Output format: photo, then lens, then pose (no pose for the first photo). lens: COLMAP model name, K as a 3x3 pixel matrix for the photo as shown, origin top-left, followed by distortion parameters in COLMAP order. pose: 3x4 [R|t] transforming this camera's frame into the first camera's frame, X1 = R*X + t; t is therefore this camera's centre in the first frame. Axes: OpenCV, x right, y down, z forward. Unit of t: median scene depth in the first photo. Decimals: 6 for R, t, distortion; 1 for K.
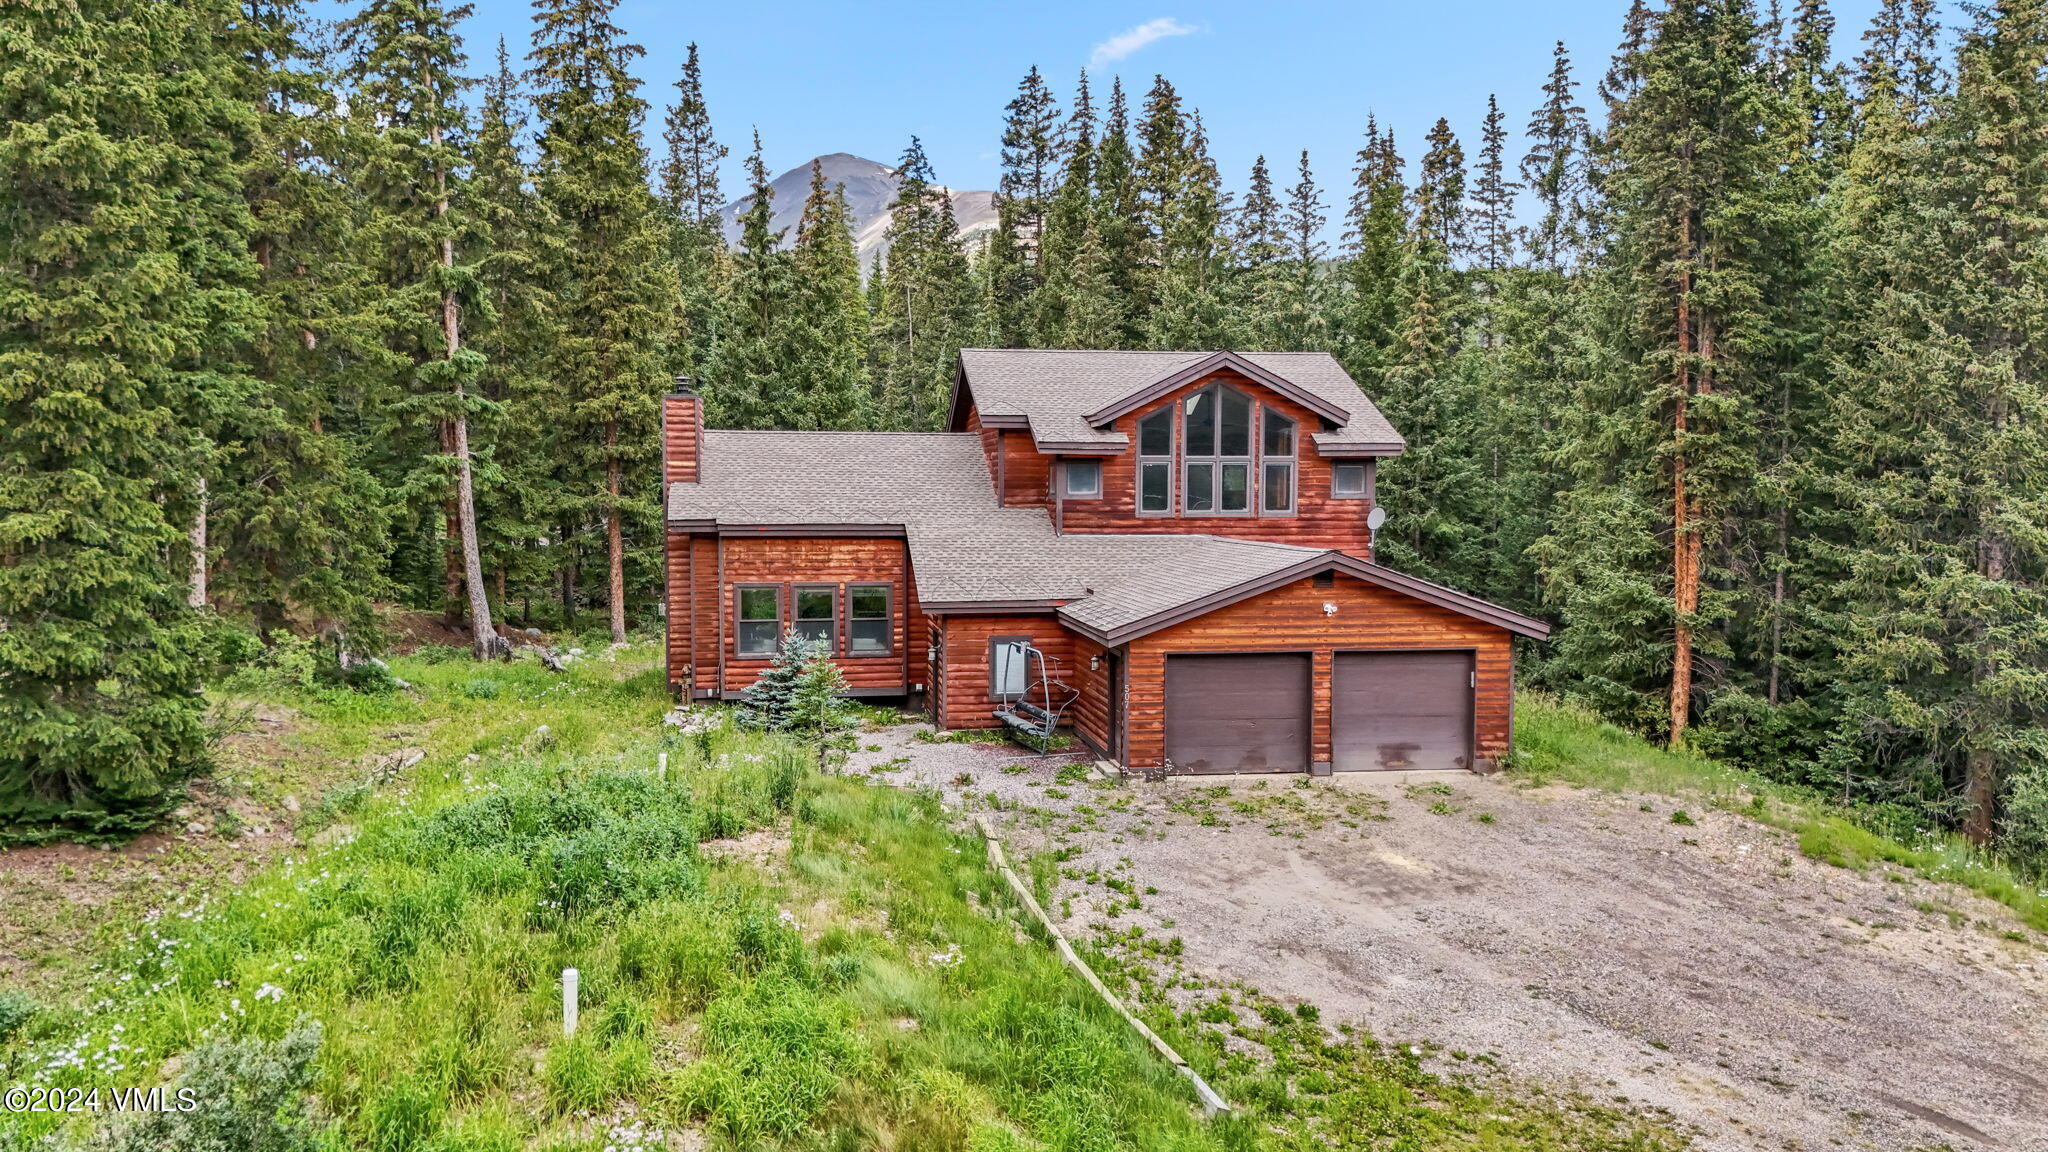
lens RADIAL K [[1493.3, 0, 1019.4], [0, 1493.3, 577.6], [0, 0, 1]] dist [0.085517, -0.078050]
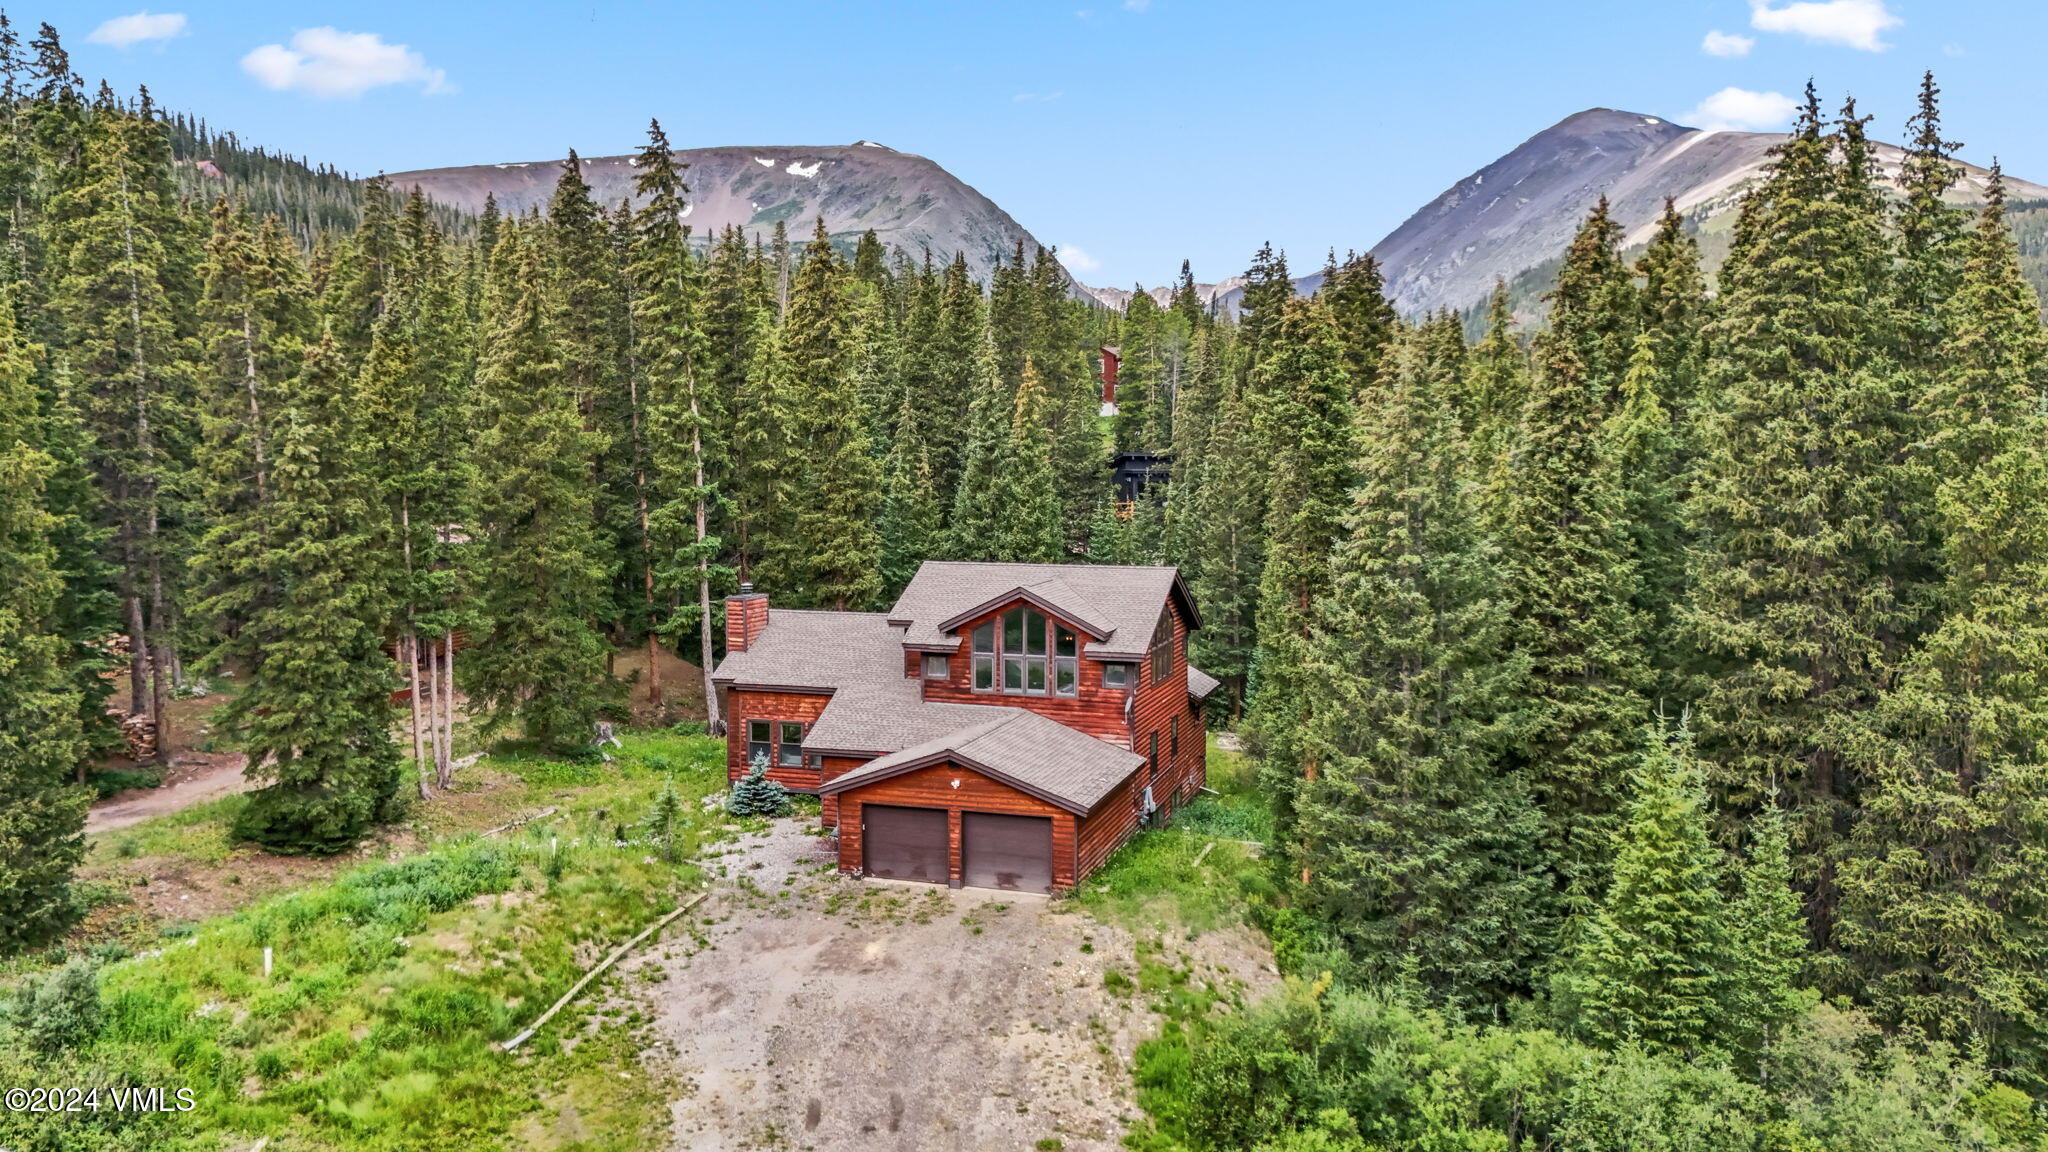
lens RADIAL K [[1488.9, 0, 1024.0], [0, 1488.9, 576.0], [0, 0, 1]] dist [0.091820, -0.107778]
pose [[0.889316, 0.036441, -0.455839, 0.814021], [-0.029684, 0.999318, 0.021978, -0.195867], [0.456329, -0.006015, 0.889791, -0.307842]]
